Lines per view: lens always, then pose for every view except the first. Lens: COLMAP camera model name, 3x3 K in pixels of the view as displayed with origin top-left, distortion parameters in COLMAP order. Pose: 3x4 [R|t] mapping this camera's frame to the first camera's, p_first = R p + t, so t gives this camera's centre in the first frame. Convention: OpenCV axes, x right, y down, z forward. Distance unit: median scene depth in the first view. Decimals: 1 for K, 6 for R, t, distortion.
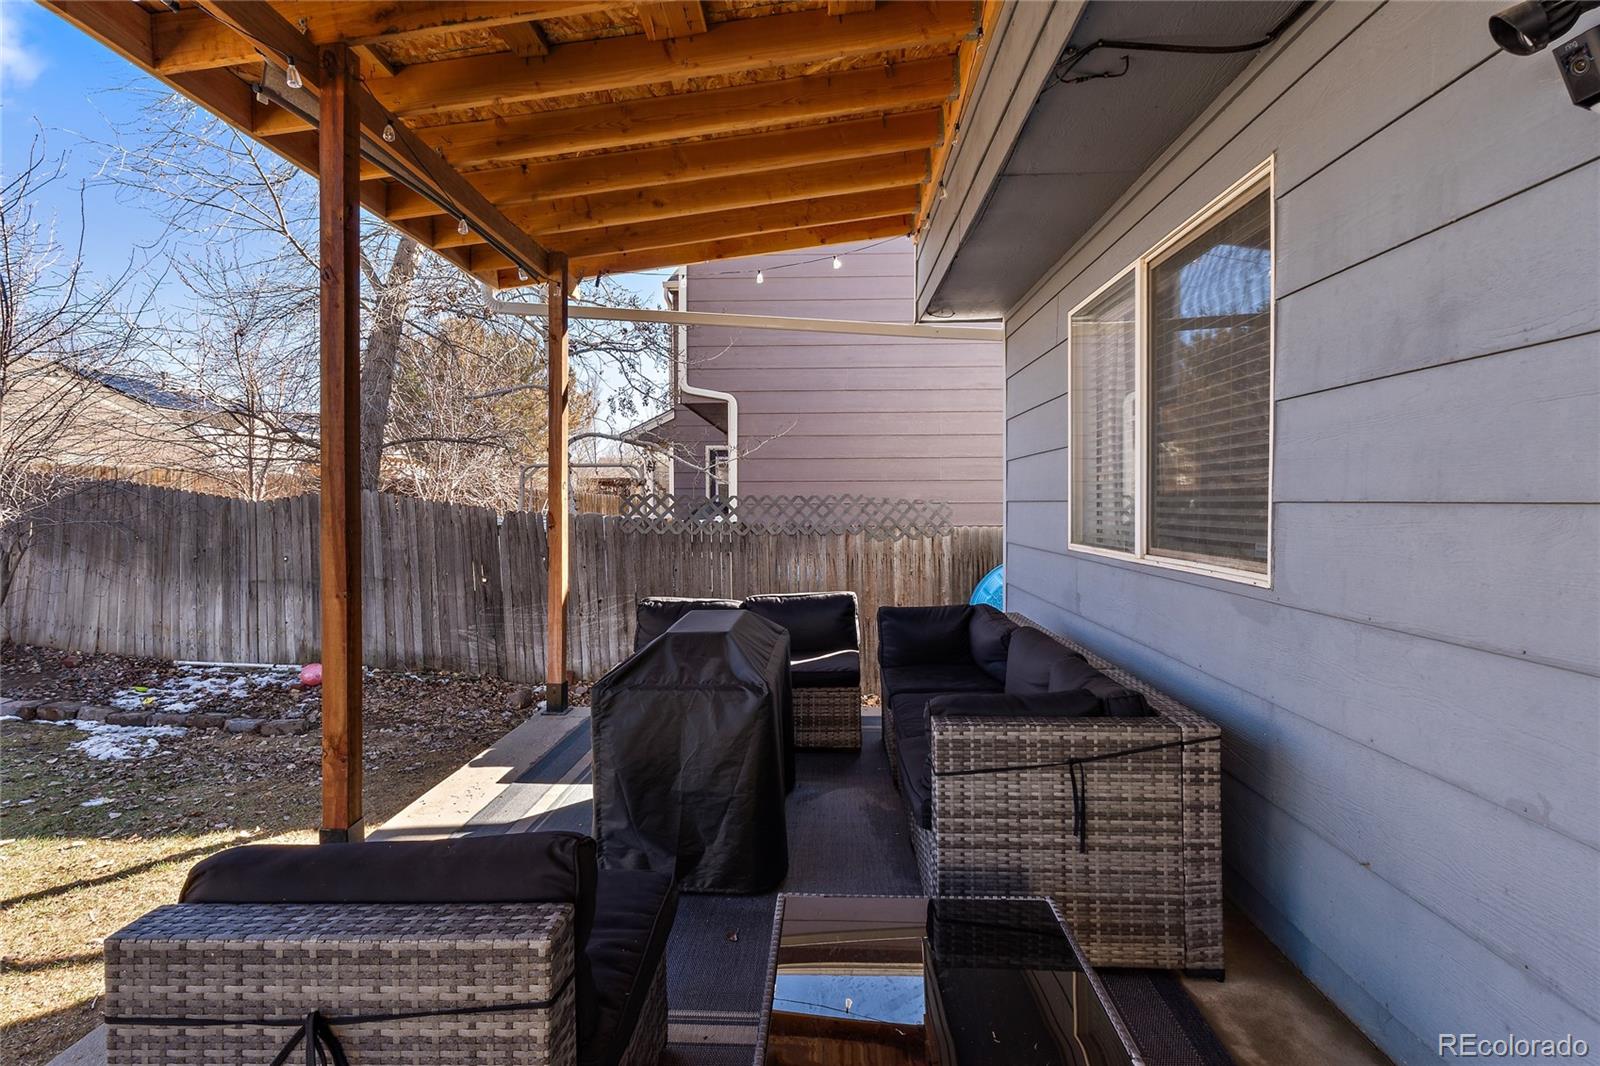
lens RADIAL K [[759.6, 0, 804.9], [0, 759.6, 517.2], [0, 0, 1]] dist [0.002492, -0.000097]
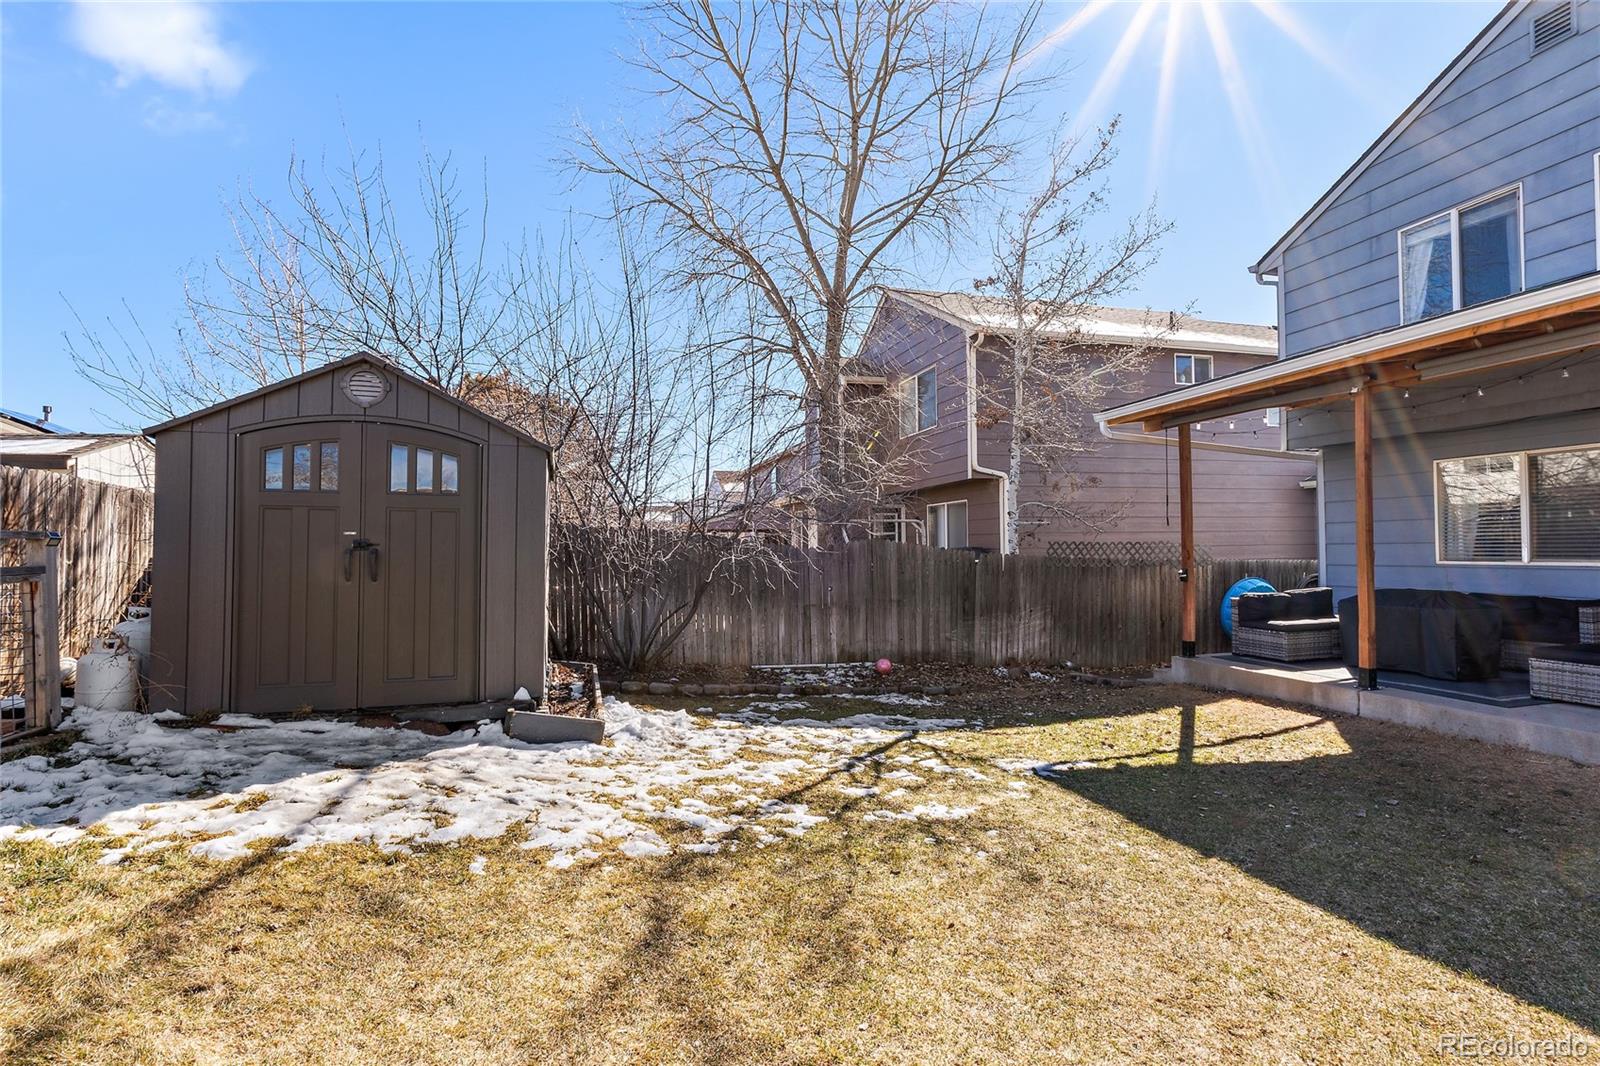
lens RADIAL K [[759.6, 0, 794.5], [0, 759.6, 540.5], [0, 0, 1]] dist [0.002492, -0.000097]
pose [[0.954398, -0.005527, 0.298485, -1.178160], [0.015302, 0.999420, -0.030420, 0.007205], [-0.298144, 0.033600, 0.953929, -0.334063]]
